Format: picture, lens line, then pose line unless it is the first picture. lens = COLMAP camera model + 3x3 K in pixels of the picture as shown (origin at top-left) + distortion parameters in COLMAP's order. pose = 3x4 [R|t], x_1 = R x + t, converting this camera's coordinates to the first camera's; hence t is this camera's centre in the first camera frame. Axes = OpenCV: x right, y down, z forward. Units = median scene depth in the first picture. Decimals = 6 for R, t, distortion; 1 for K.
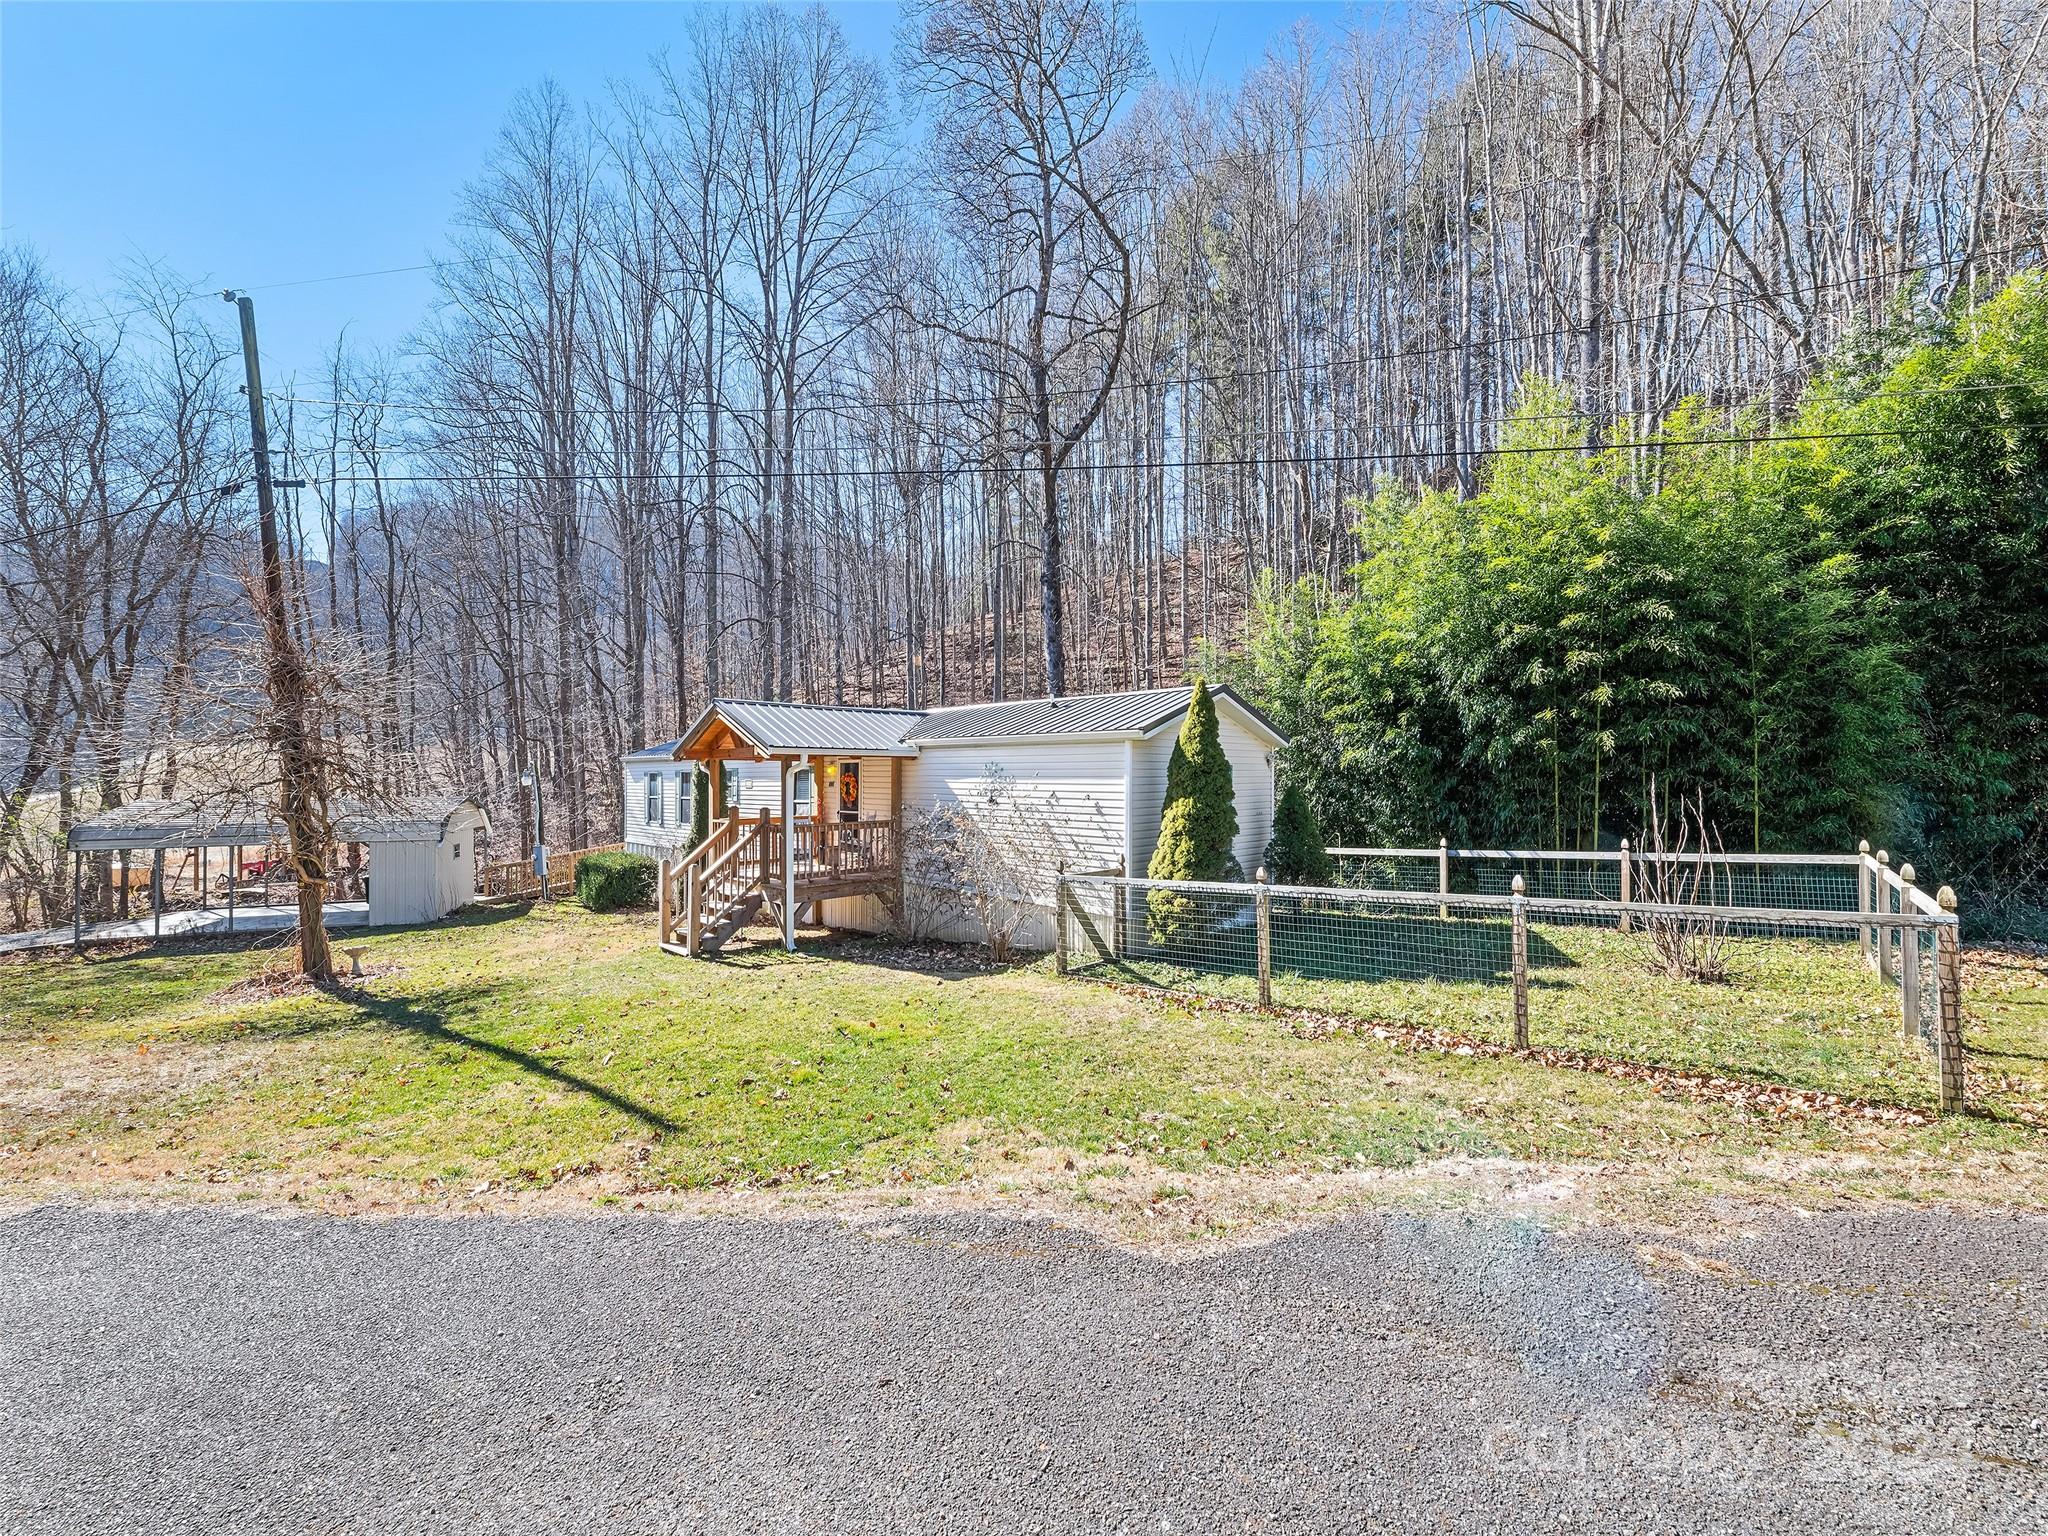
lens RADIAL K [[811.7, 0, 1024.6], [0, 811.7, 773.2], [0, 0, 1]] dist [0.007413, -0.001264]
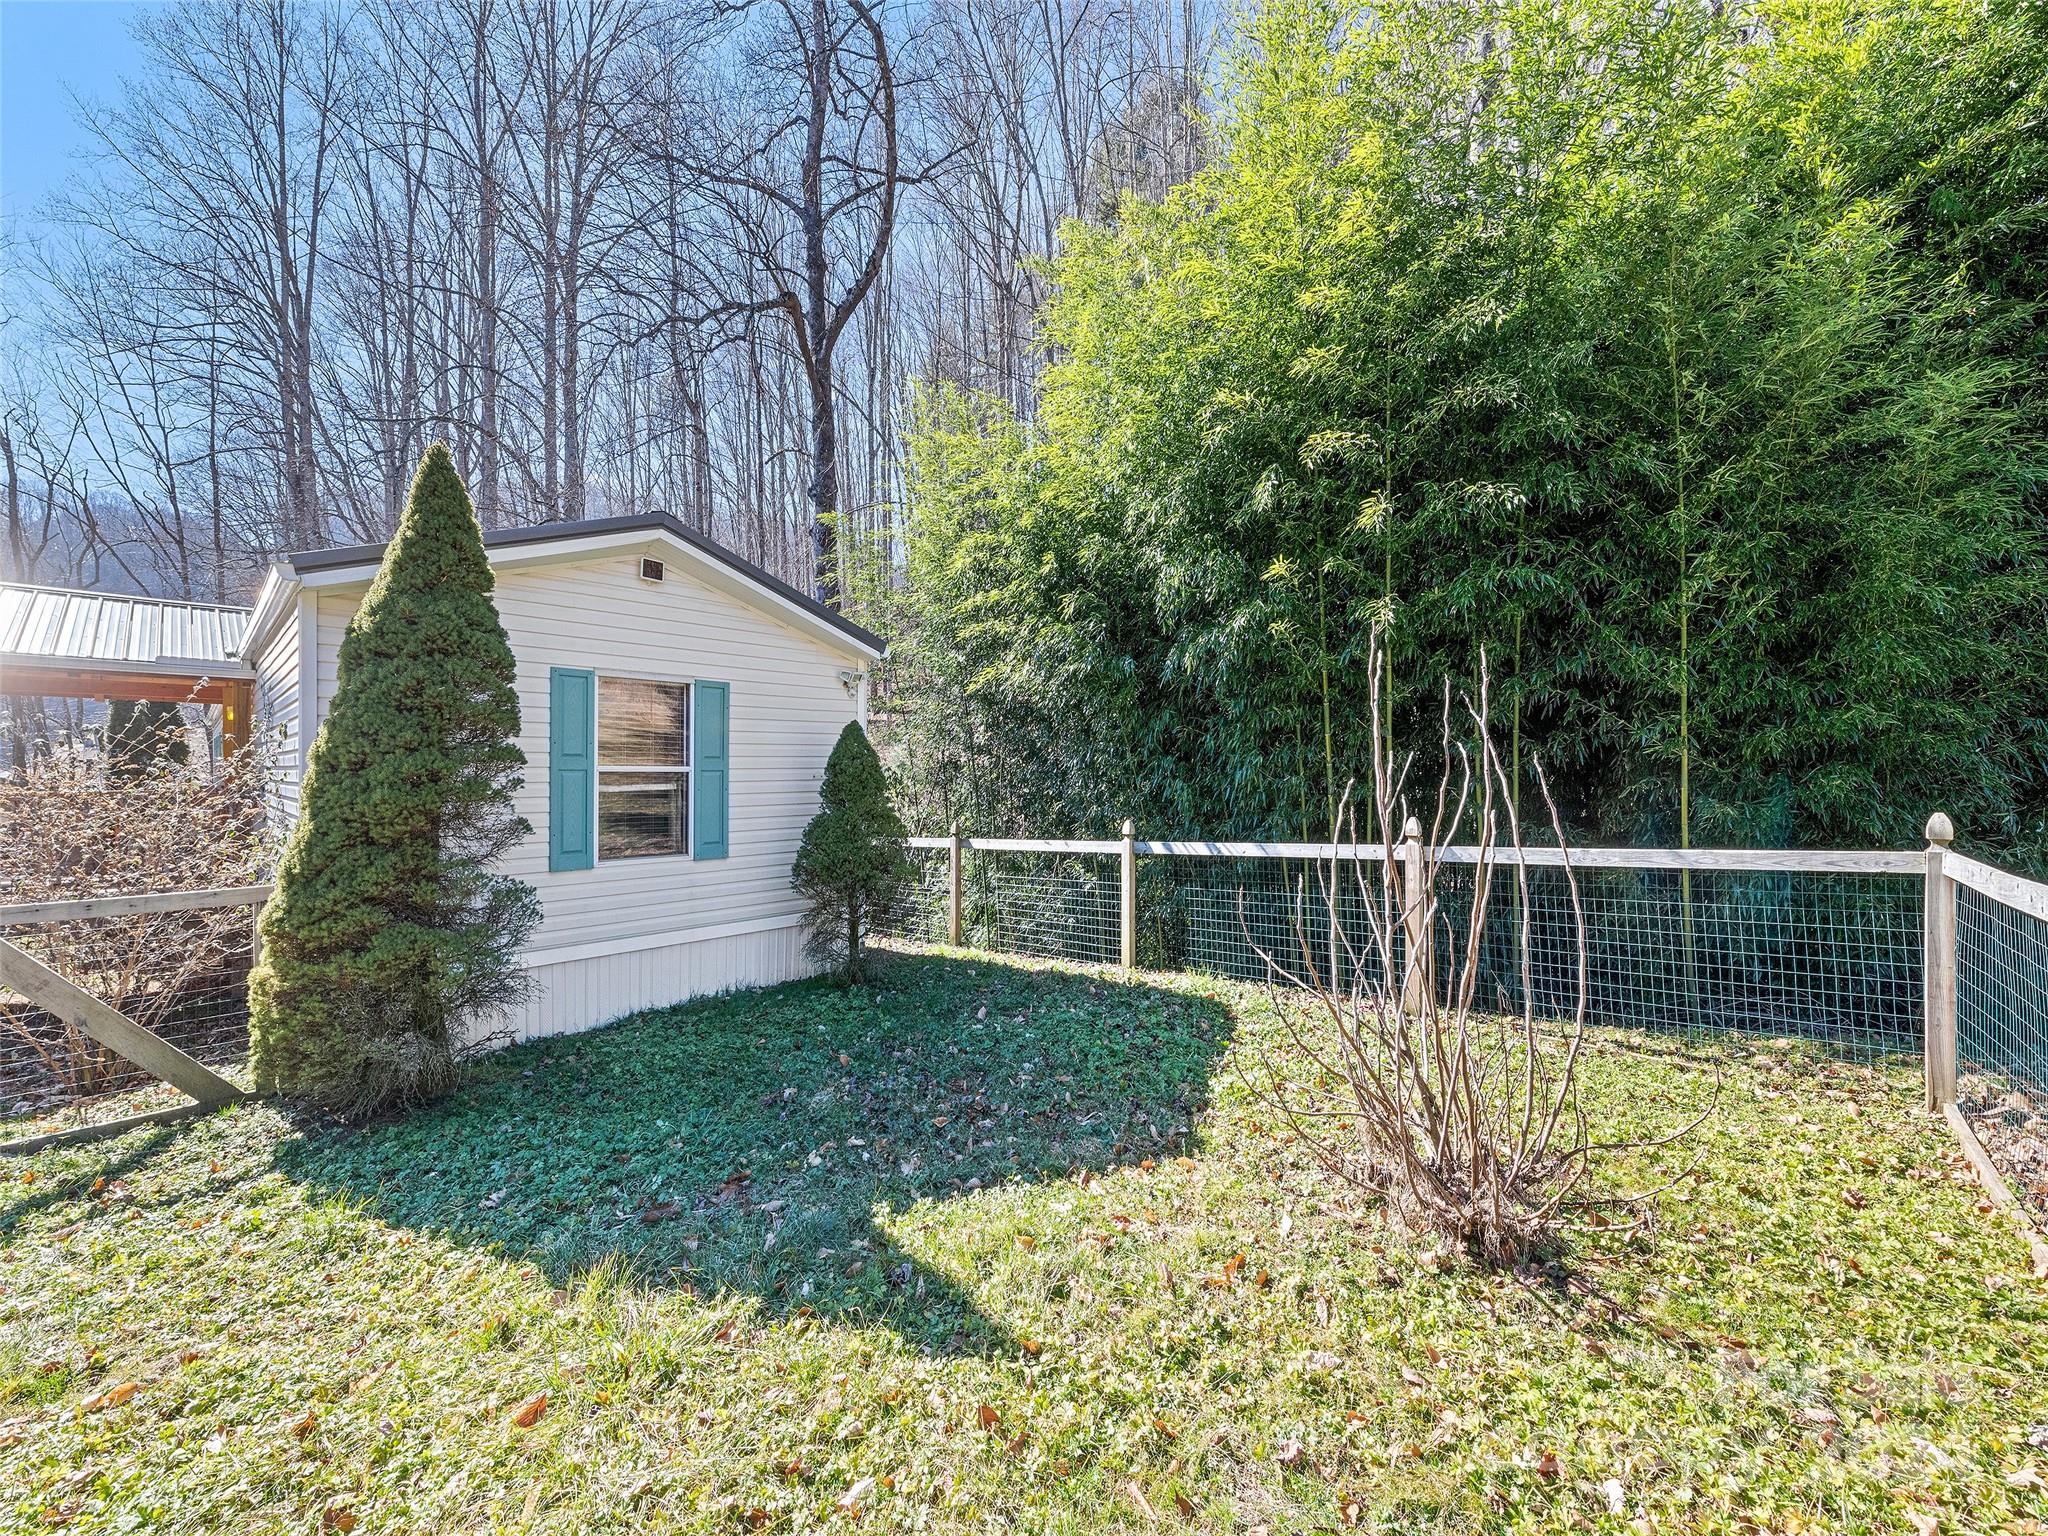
lens RADIAL K [[811.7, 0, 1023.1], [0, 811.7, 766.4], [0, 0, 1]] dist [0.007413, -0.001264]
pose [[0.999553, 0.004042, 0.029619, 0.484177], [-0.003922, 0.999984, -0.004125, 0.052888], [-0.029635, 0.004007, 0.999553, 0.521976]]
